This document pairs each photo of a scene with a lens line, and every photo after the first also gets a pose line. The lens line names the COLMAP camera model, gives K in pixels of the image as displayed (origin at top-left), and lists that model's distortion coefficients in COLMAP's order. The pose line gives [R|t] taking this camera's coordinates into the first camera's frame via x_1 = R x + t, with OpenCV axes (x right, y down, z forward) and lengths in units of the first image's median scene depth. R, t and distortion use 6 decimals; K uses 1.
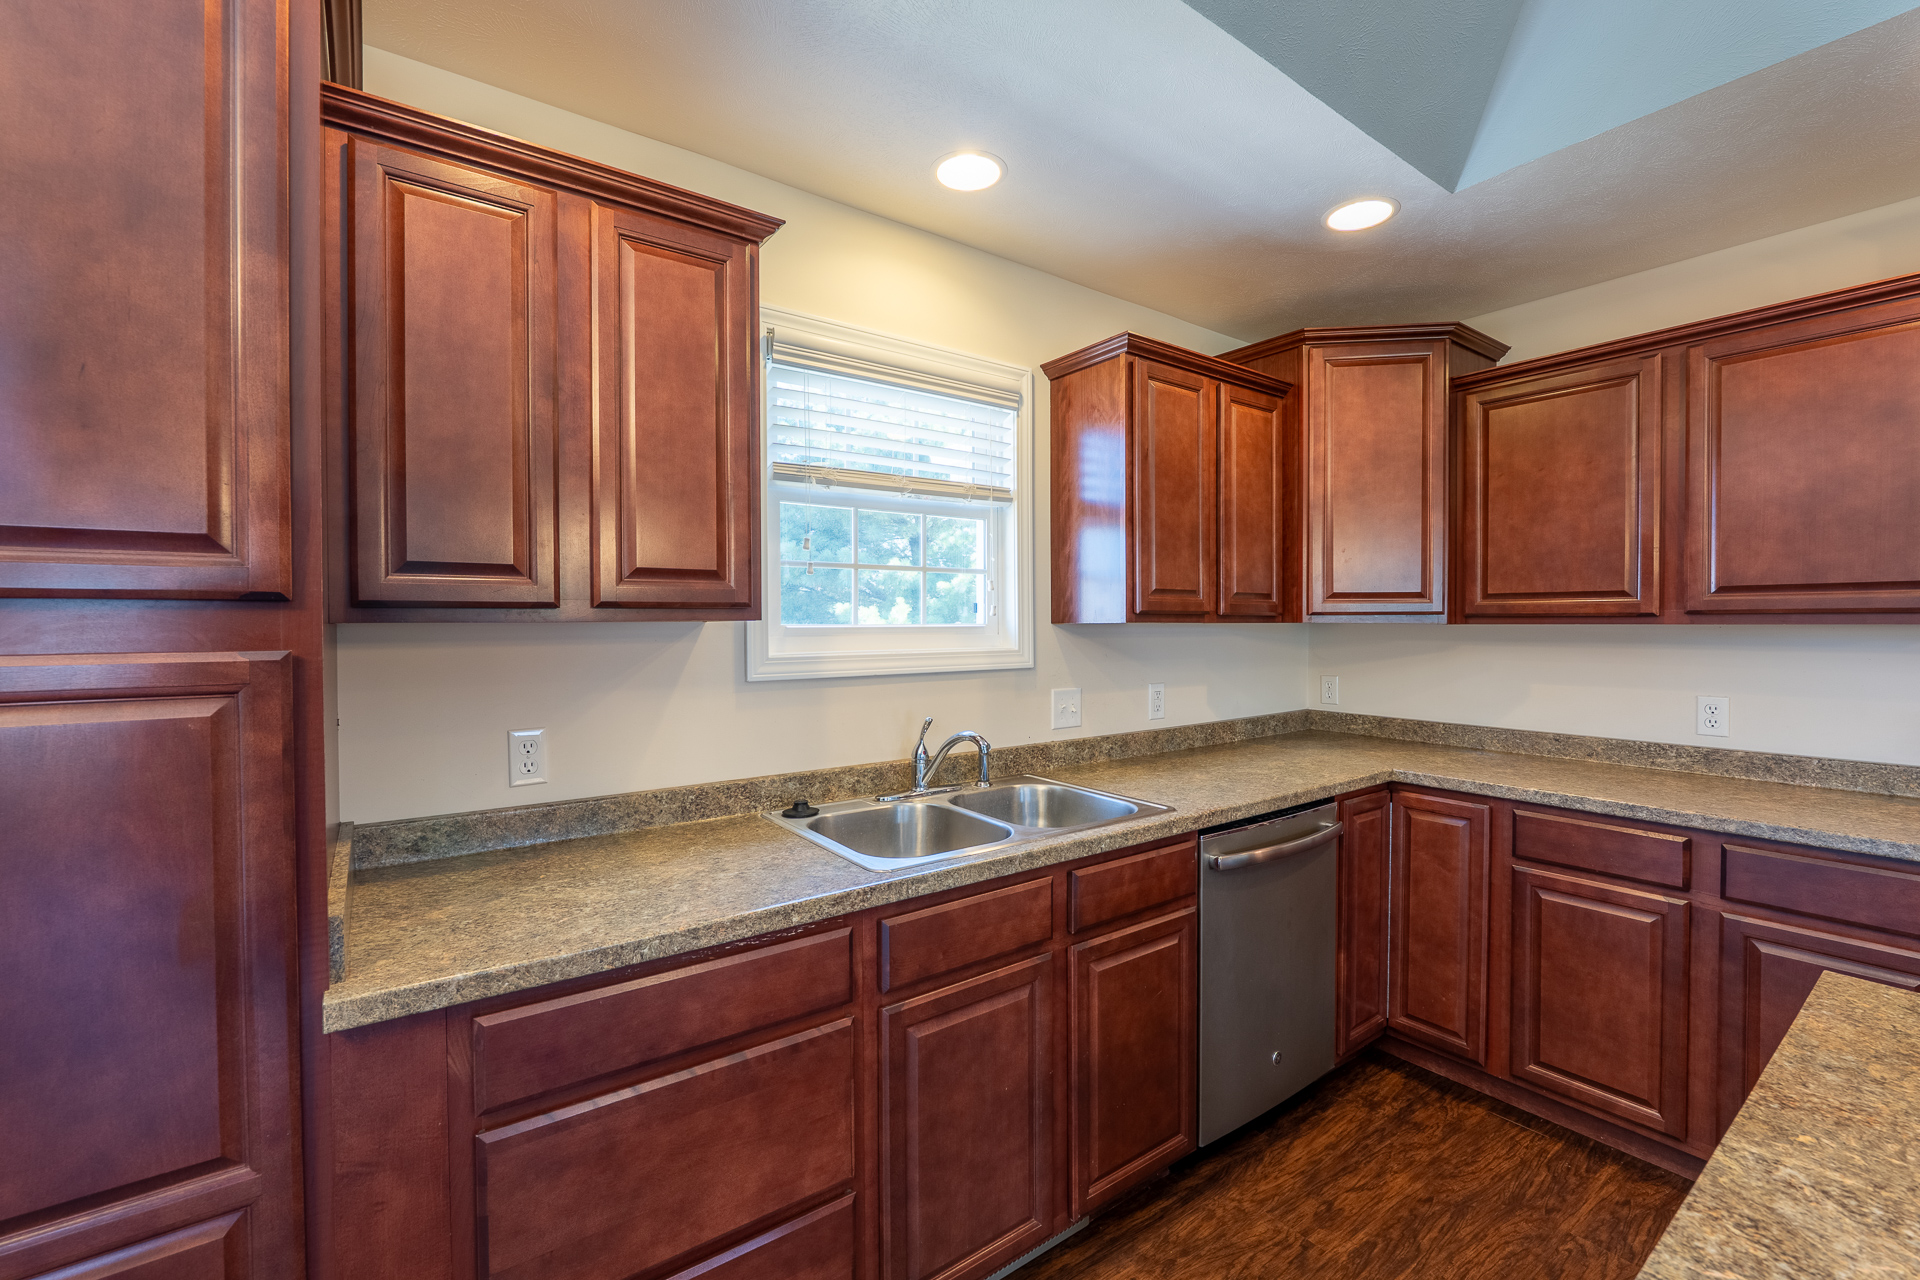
lens RADIAL K [[798.1, 0, 951.1], [0, 798.1, 633.6], [0, 0, 1]] dist [-0.010872, -0.000271]
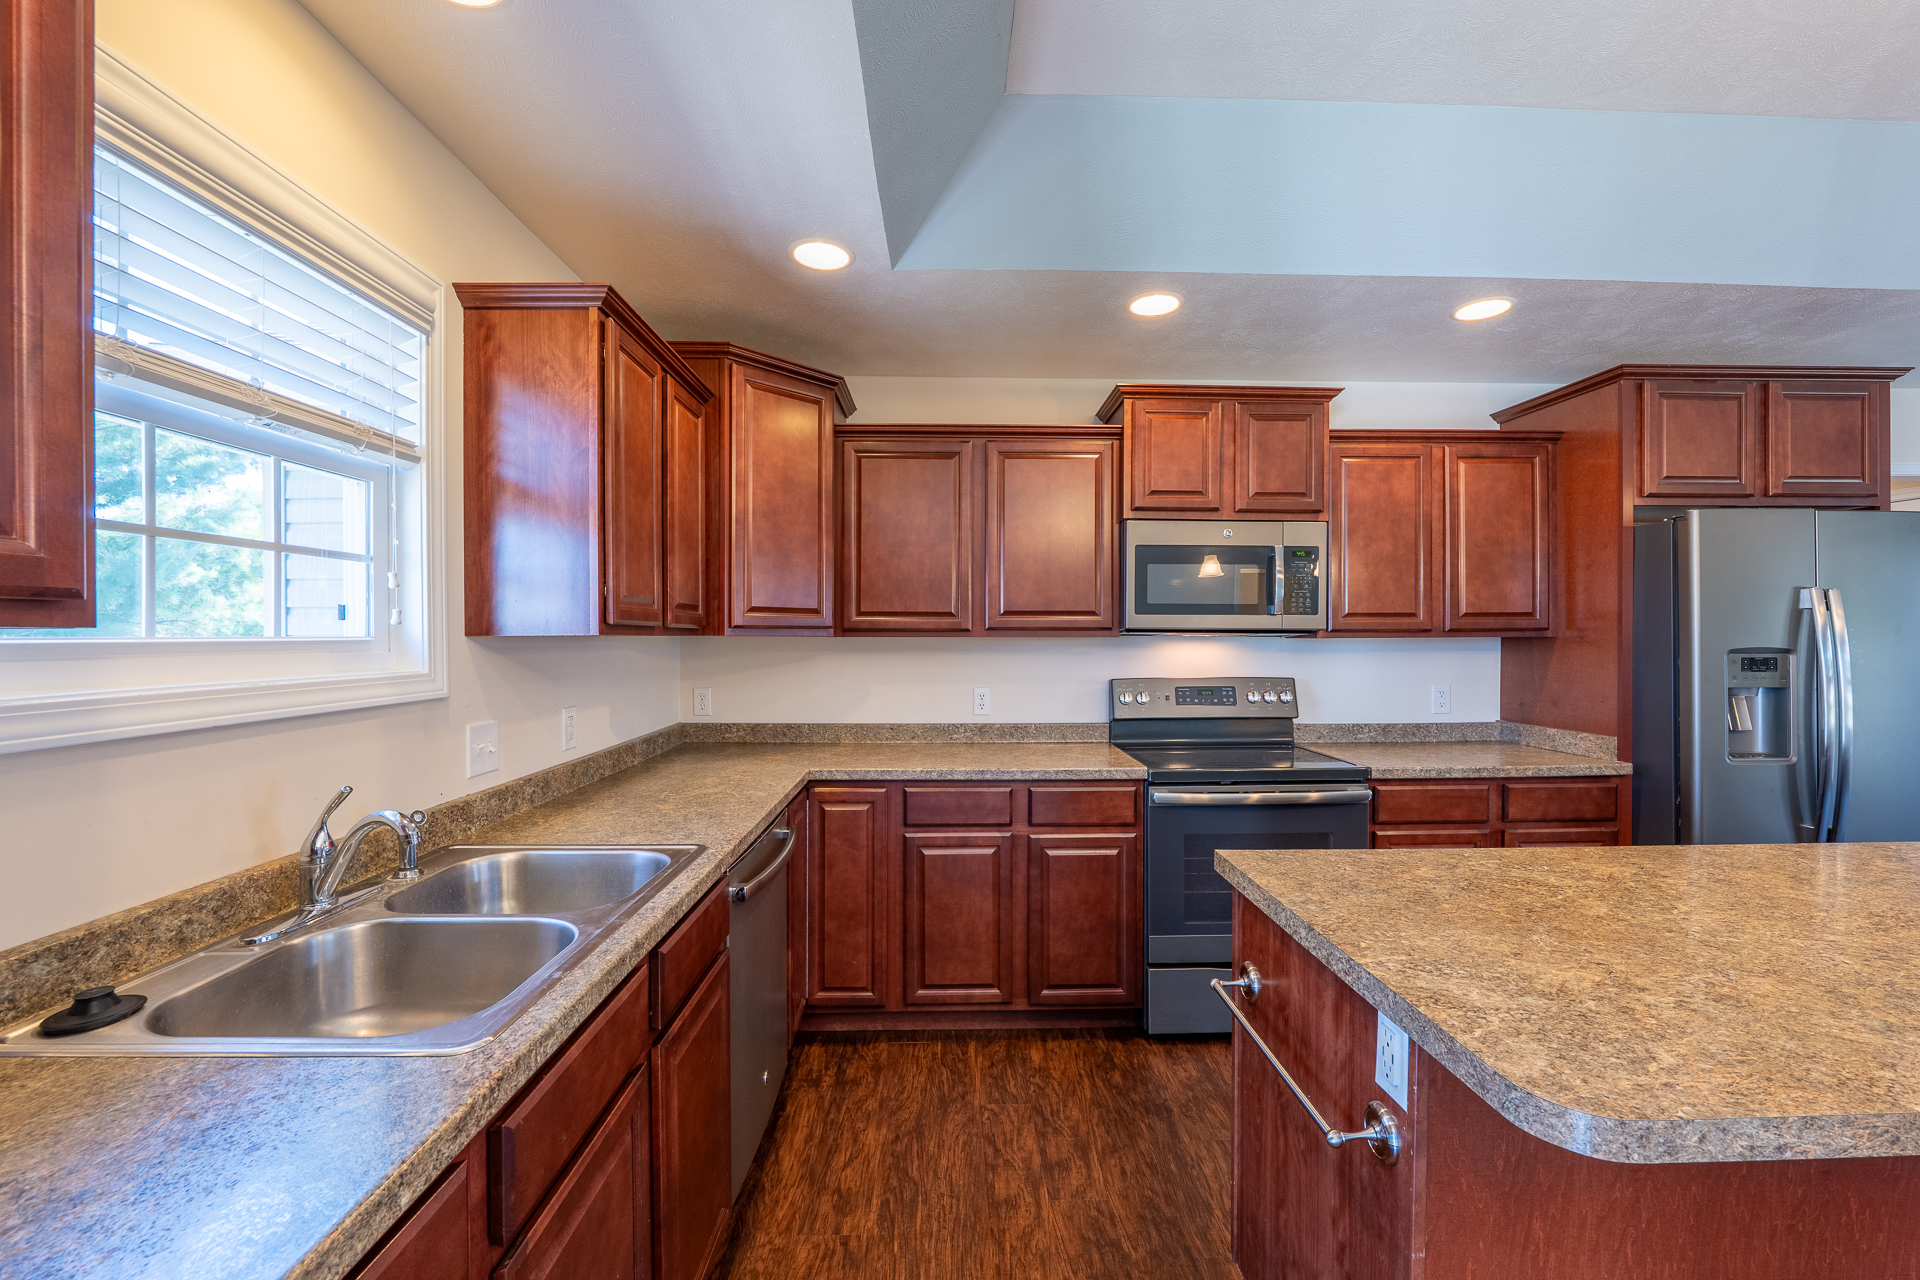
lens RADIAL K [[782.7, 0, 964.0], [0, 782.7, 640.6], [0, 0, 1]] dist [-0.010856, -0.000020]
pose [[0.564091, -0.003087, 0.825707, -0.227146], [0.009389, 0.999952, -0.002676, -0.002113], [-0.825659, 0.009262, 0.564093, 0.226823]]
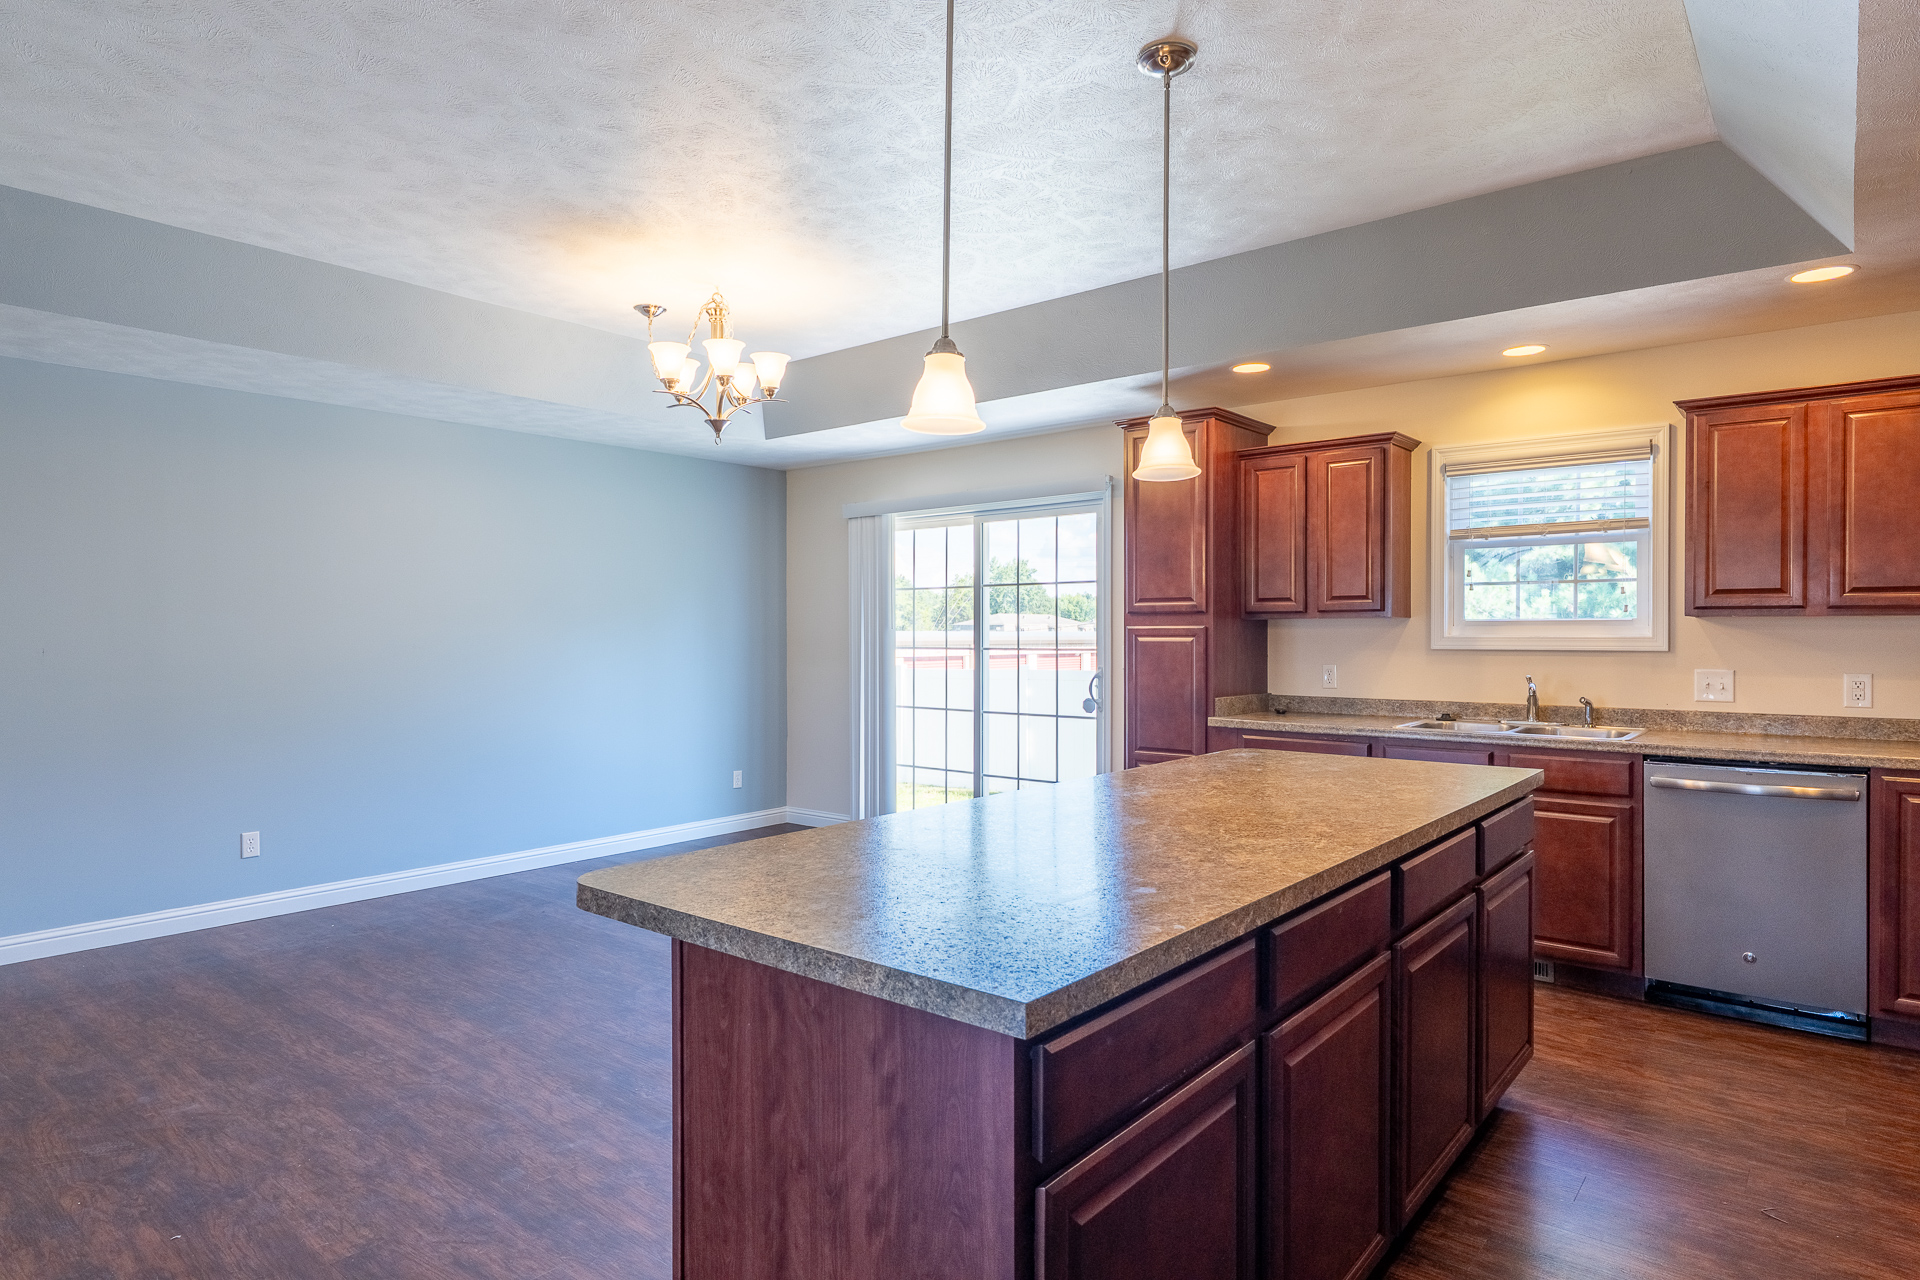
lens RADIAL K [[1085.5, 0, 965.0], [0, 1085.5, 640.7], [0, 0, 1]] dist [0.001737, -0.000354]
pose [[0.256545, 0.011671, -0.966462, 1.613649], [-0.011887, 0.999890, 0.008919, 0.024677], [0.966459, 0.009201, 0.256655, -0.606162]]
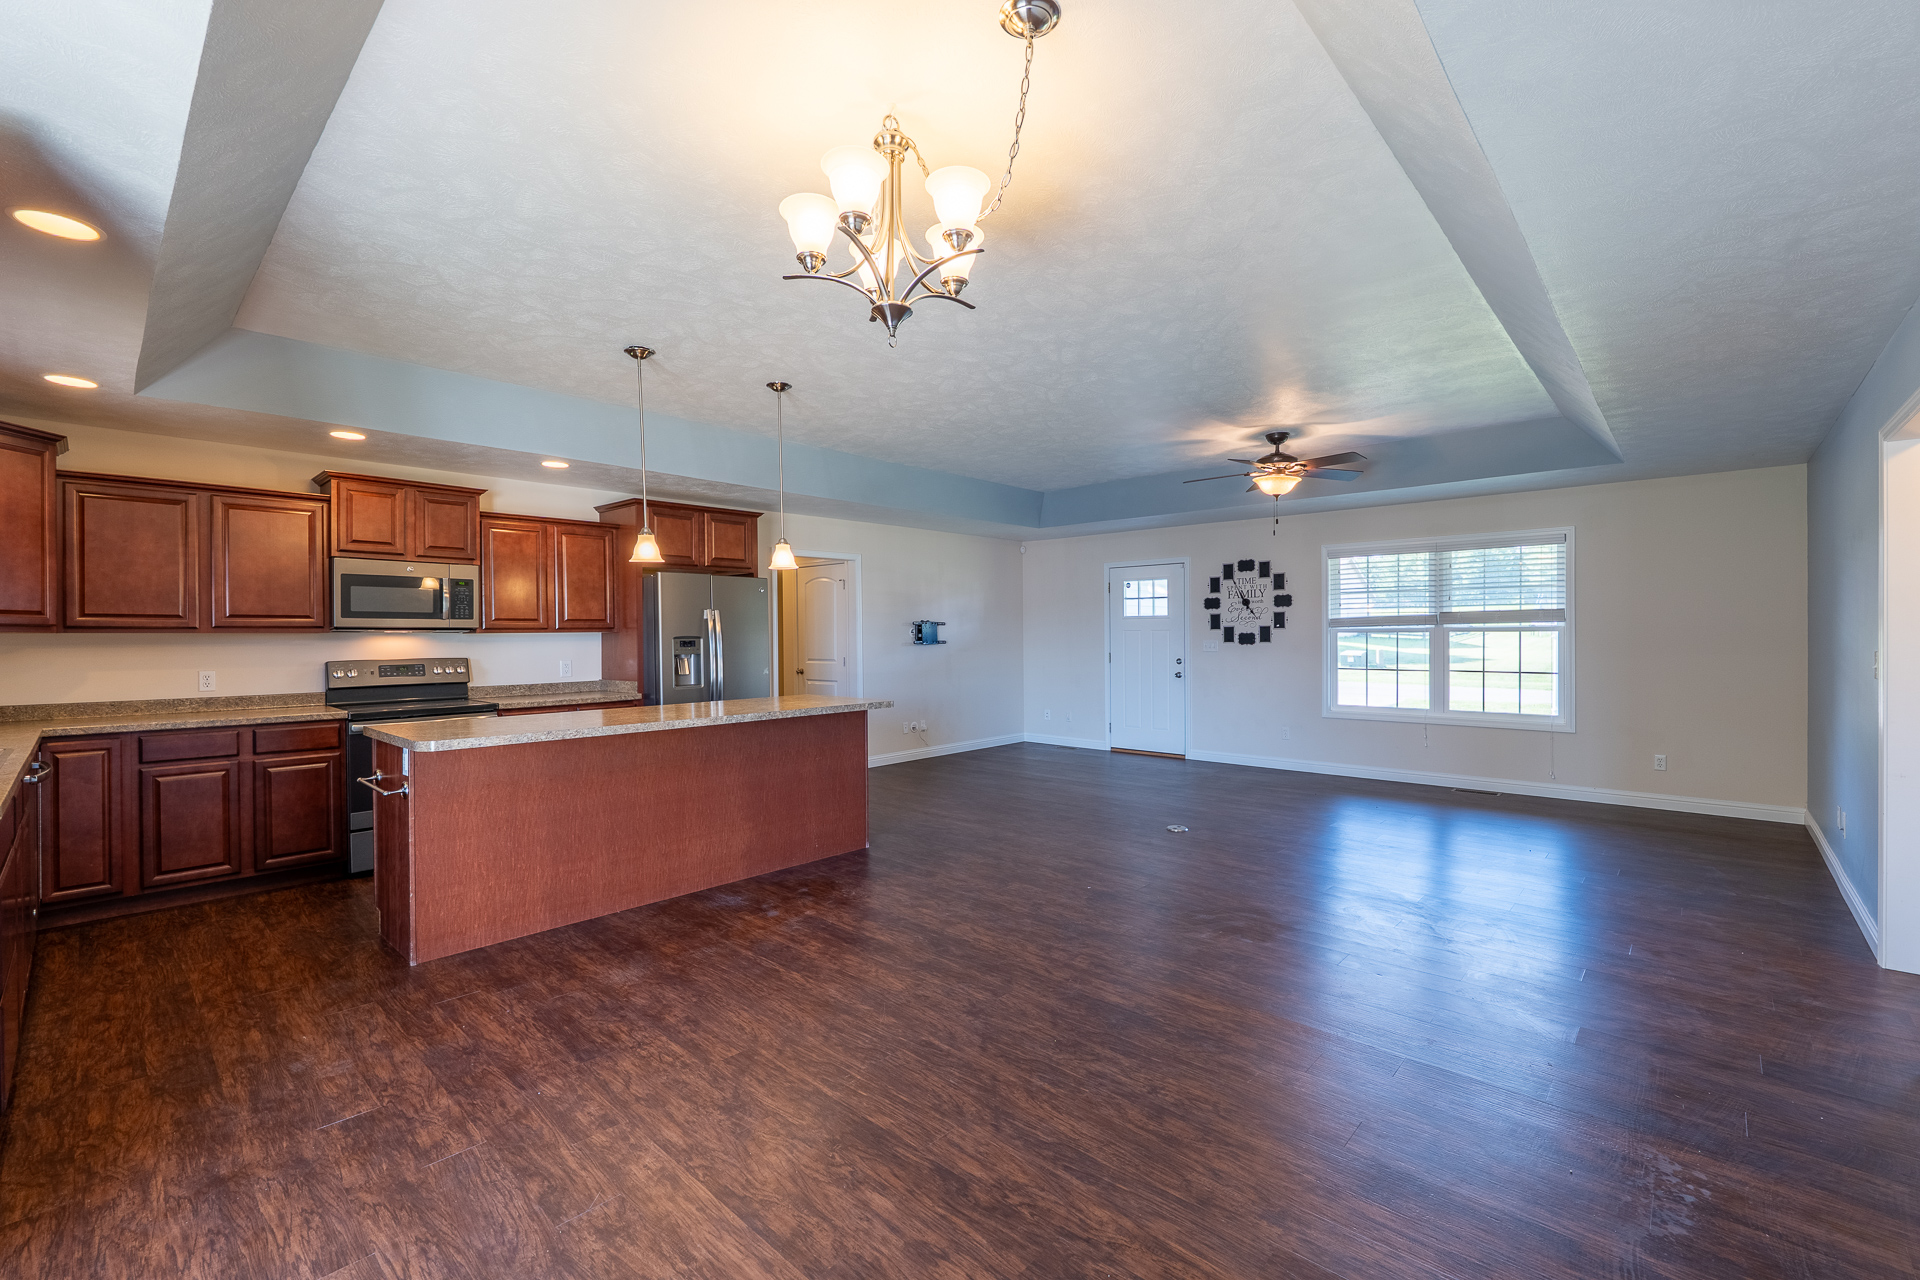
lens RADIAL K [[813.1, 0, 965.4], [0, 813.1, 640.2], [0, 0, 1]] dist [-0.009068, 0.000317]
pose [[-0.202843, -0.001218, 0.979210, -1.353062], [0.019944, 0.999787, 0.005375, 0.031462], [-0.979008, 0.020619, -0.202776, -0.420069]]
